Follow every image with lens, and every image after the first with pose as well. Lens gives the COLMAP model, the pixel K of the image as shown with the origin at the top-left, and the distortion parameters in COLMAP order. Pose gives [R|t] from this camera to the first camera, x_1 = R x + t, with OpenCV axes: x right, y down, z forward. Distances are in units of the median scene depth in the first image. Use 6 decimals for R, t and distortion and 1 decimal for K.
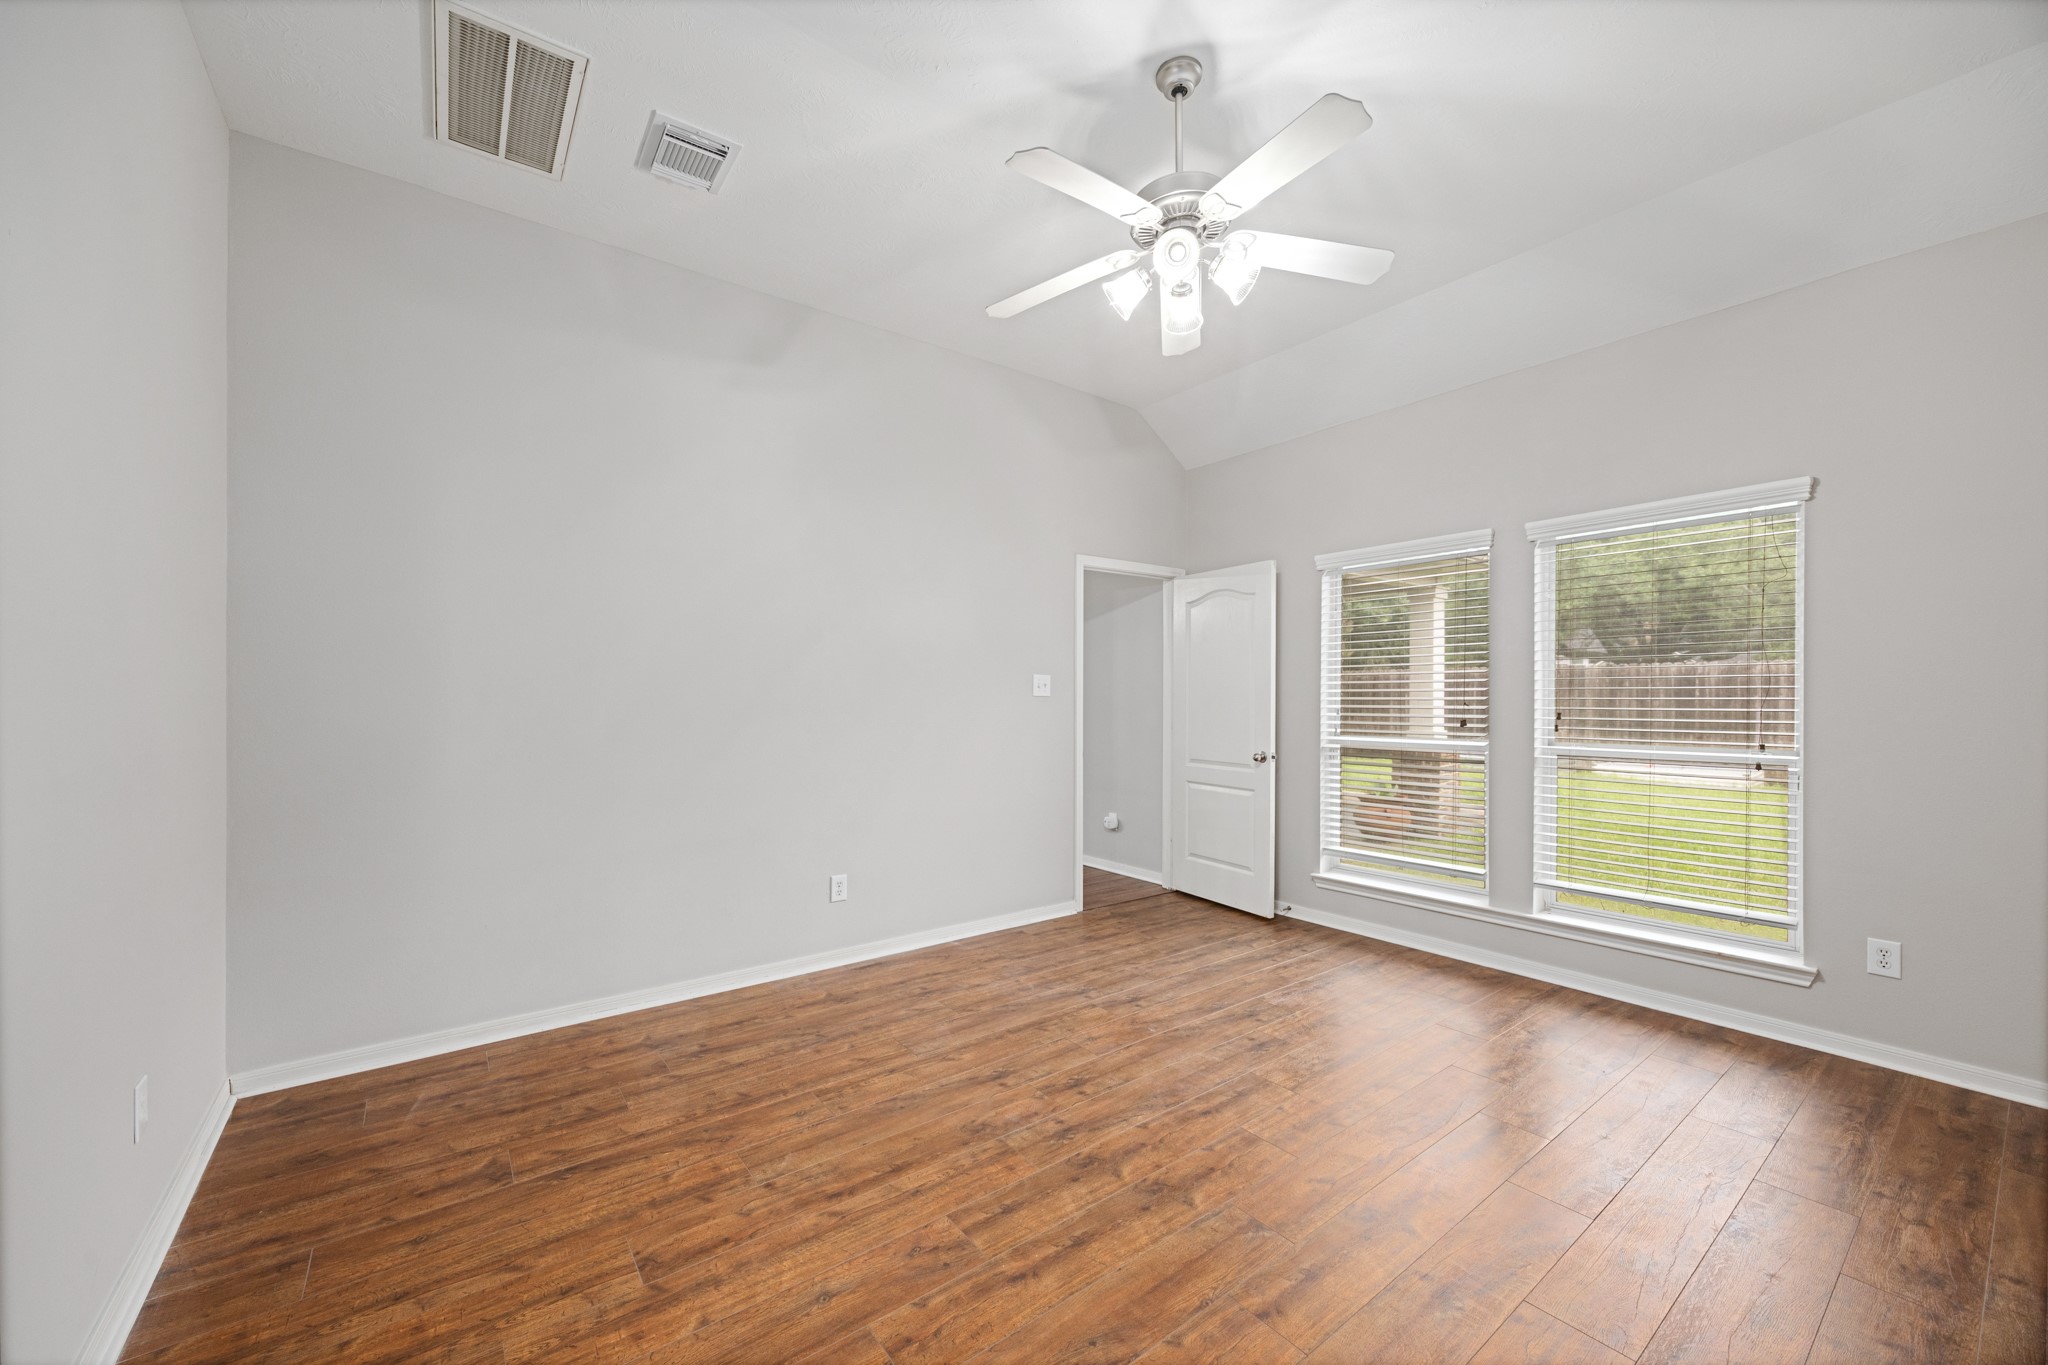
lens RADIAL K [[787.2, 0, 1031.3], [0, 787.2, 687.5], [0, 0, 1]] dist [0.004919, -0.000422]
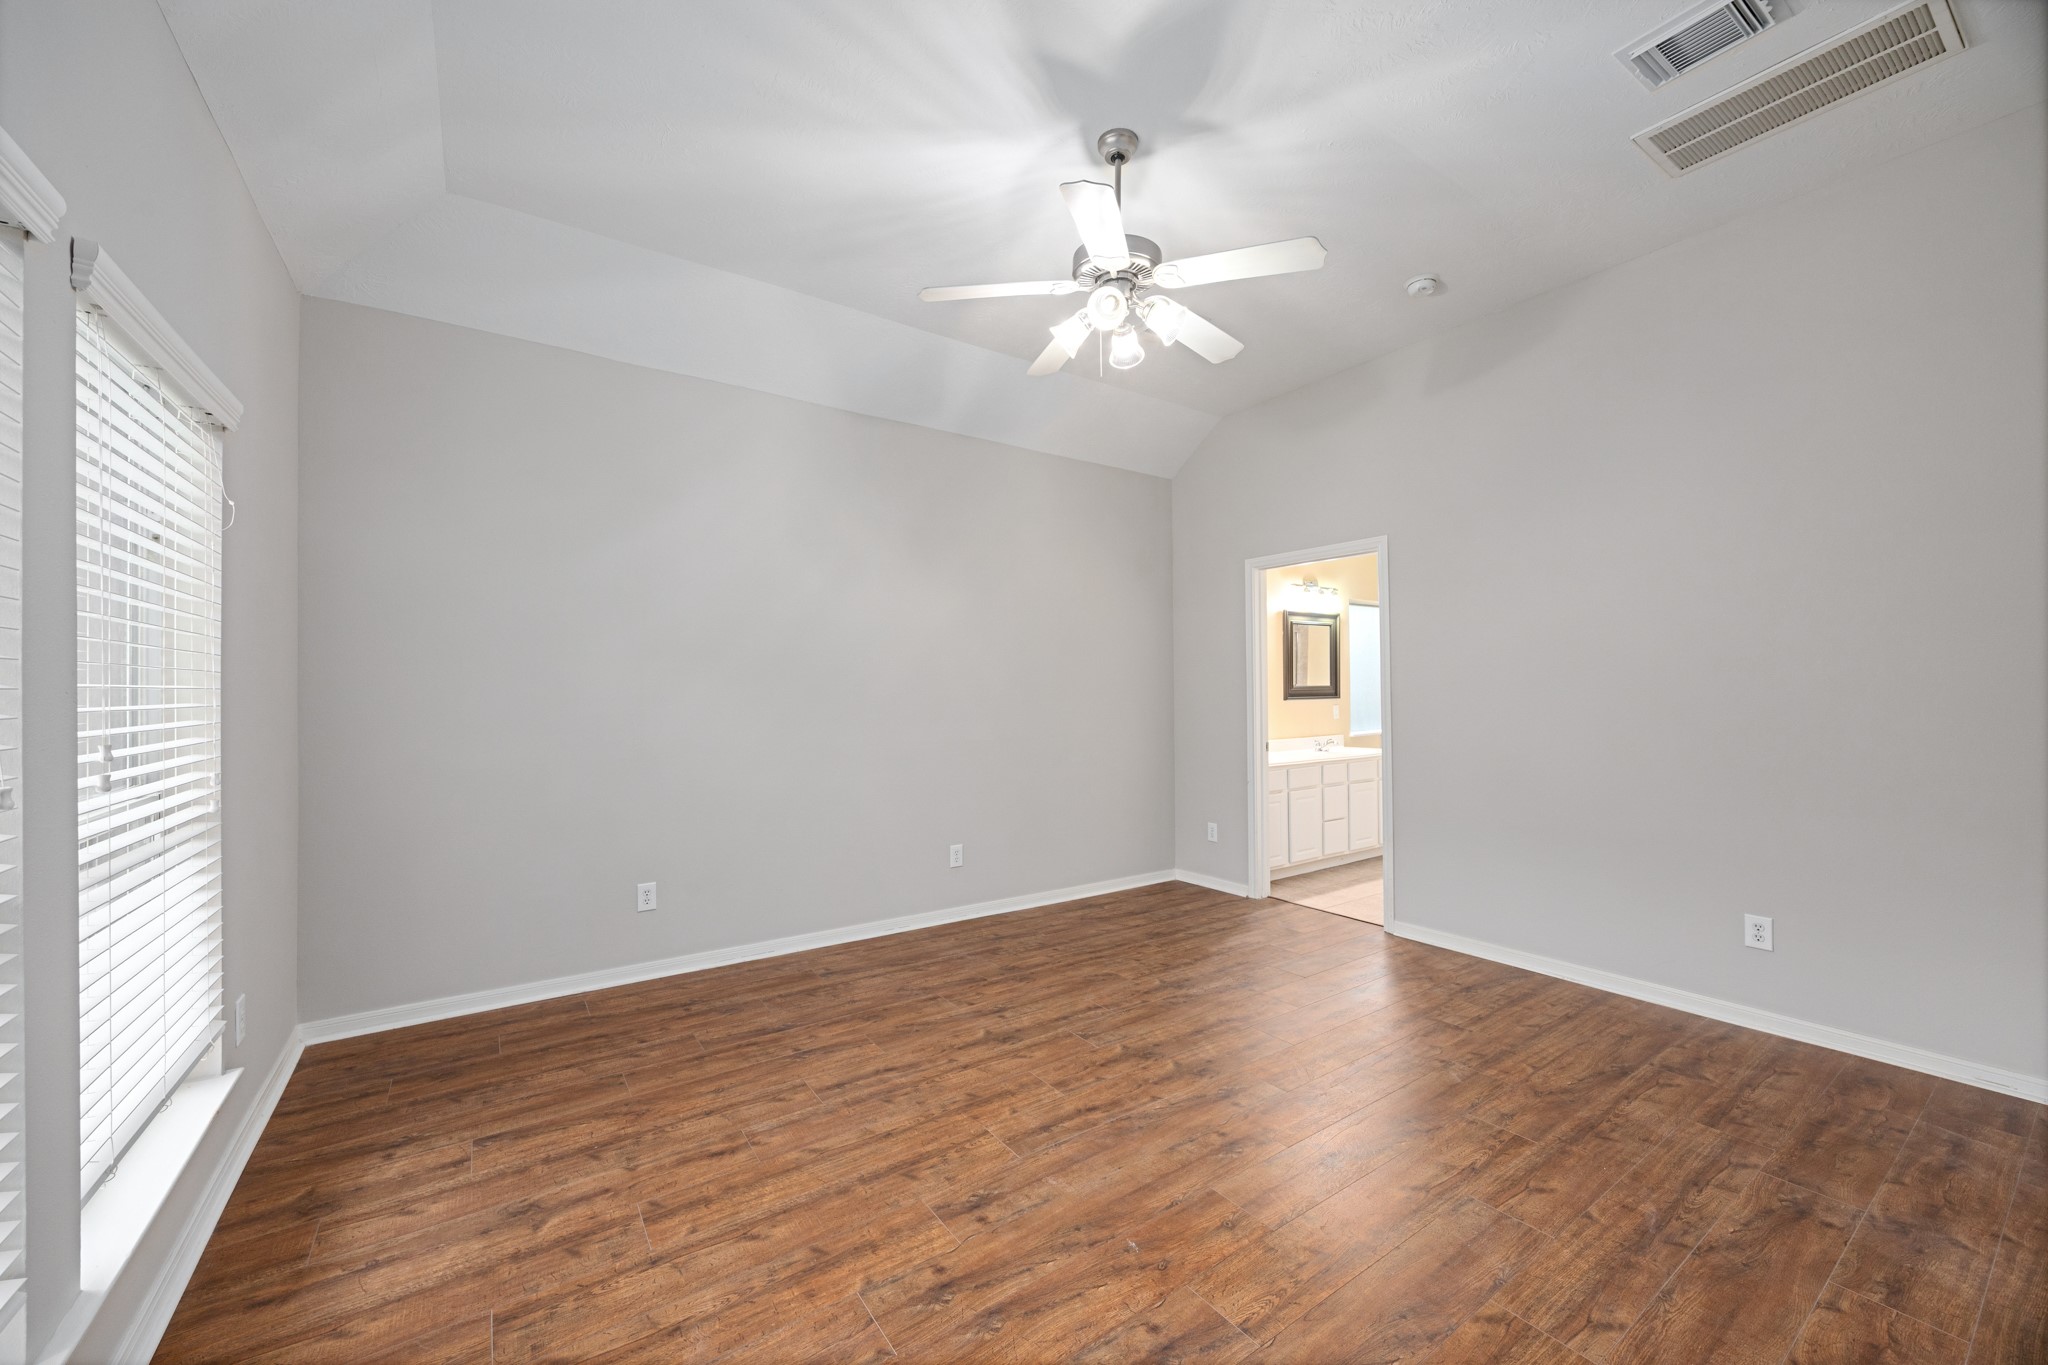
lens RADIAL K [[787.2, 0, 1027.2], [0, 787.2, 692.9], [0, 0, 1]] dist [0.004919, -0.000422]
pose [[-0.998908, 0.006650, 0.046248, 0.249926], [0.006424, 0.999967, -0.005022, 0.015164], [-0.046280, -0.004719, -0.998917, 1.980473]]
